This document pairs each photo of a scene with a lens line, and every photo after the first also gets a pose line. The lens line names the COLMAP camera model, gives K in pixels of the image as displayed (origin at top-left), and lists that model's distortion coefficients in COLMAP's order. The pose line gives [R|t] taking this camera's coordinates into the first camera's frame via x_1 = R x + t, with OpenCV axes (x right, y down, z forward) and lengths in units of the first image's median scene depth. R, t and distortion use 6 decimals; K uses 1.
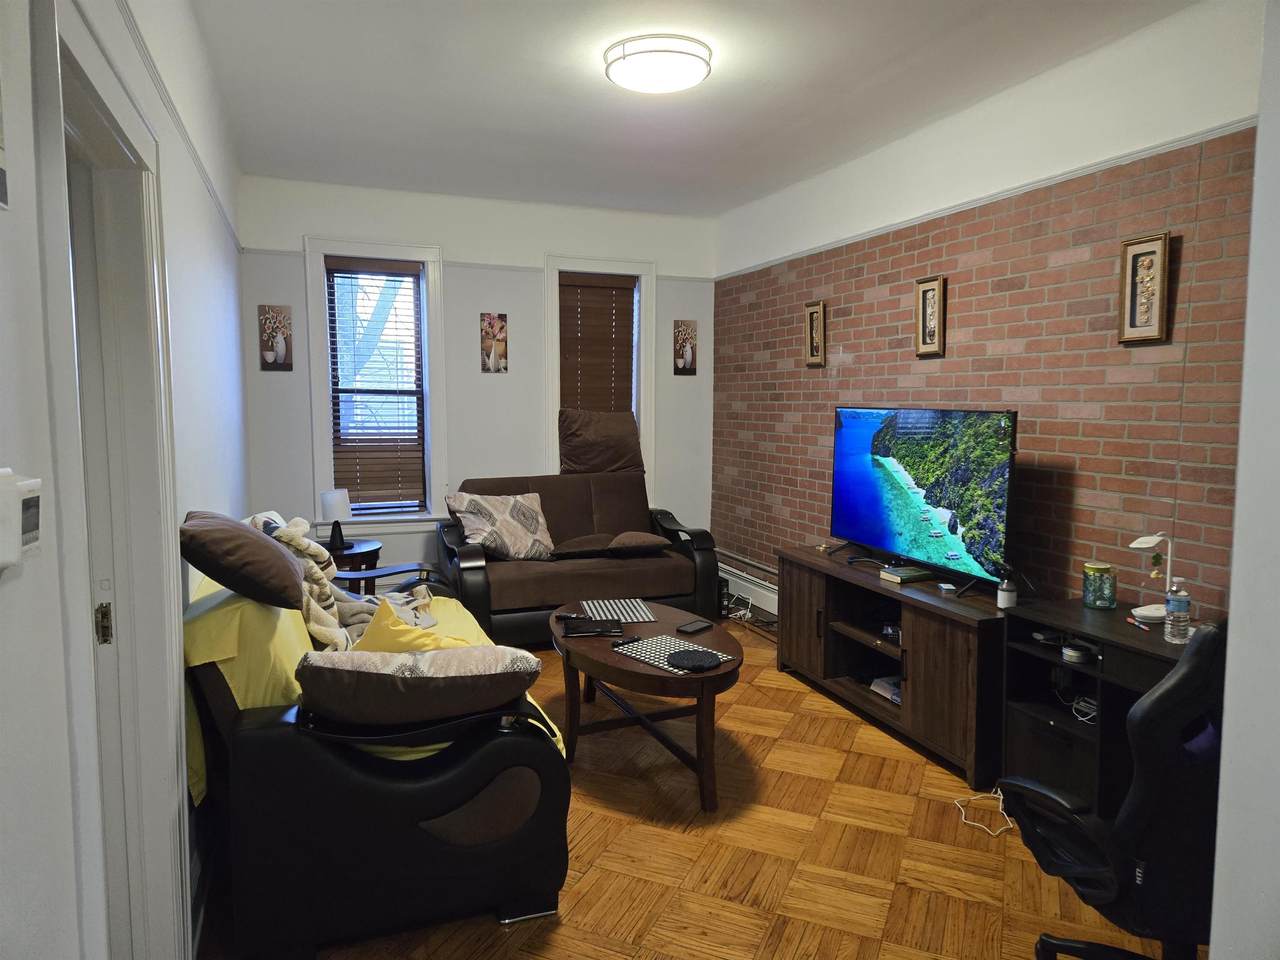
lens RADIAL K [[875.1, 0, 640.0], [0, 875.1, 480.0], [0, 0, 1]] dist [0.062493, -0.028484]
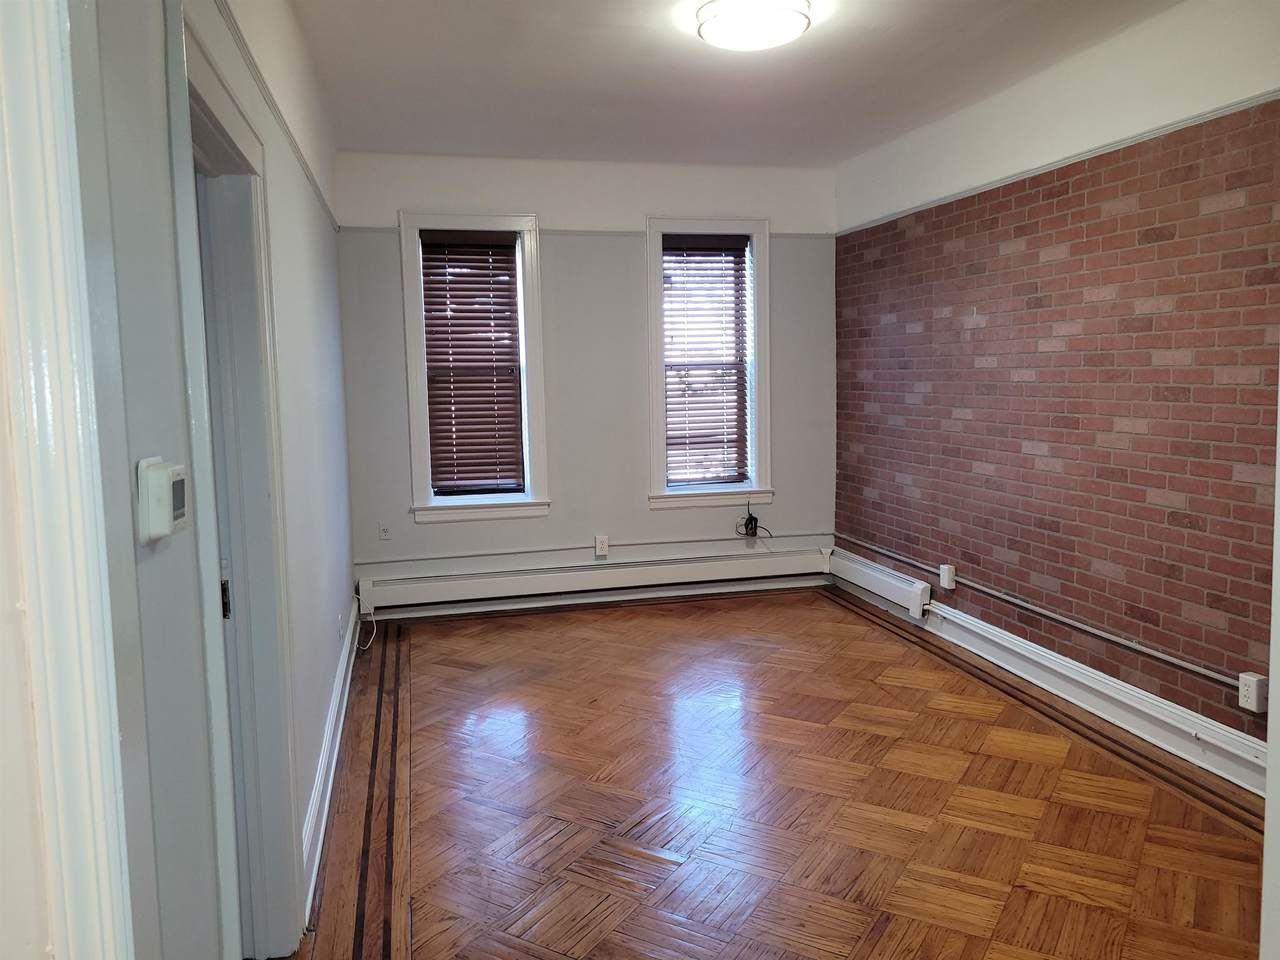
lens RADIAL K [[1016.4, 0, 640.0], [0, 1016.4, 480.0], [0, 0, 1]] dist [-0.006587, 0.000692]
pose [[0.990270, -0.010033, -0.138798, 0.043907], [0.012718, 0.999749, 0.018470, 0.000333], [0.138578, -0.020056, 0.990148, -0.092377]]
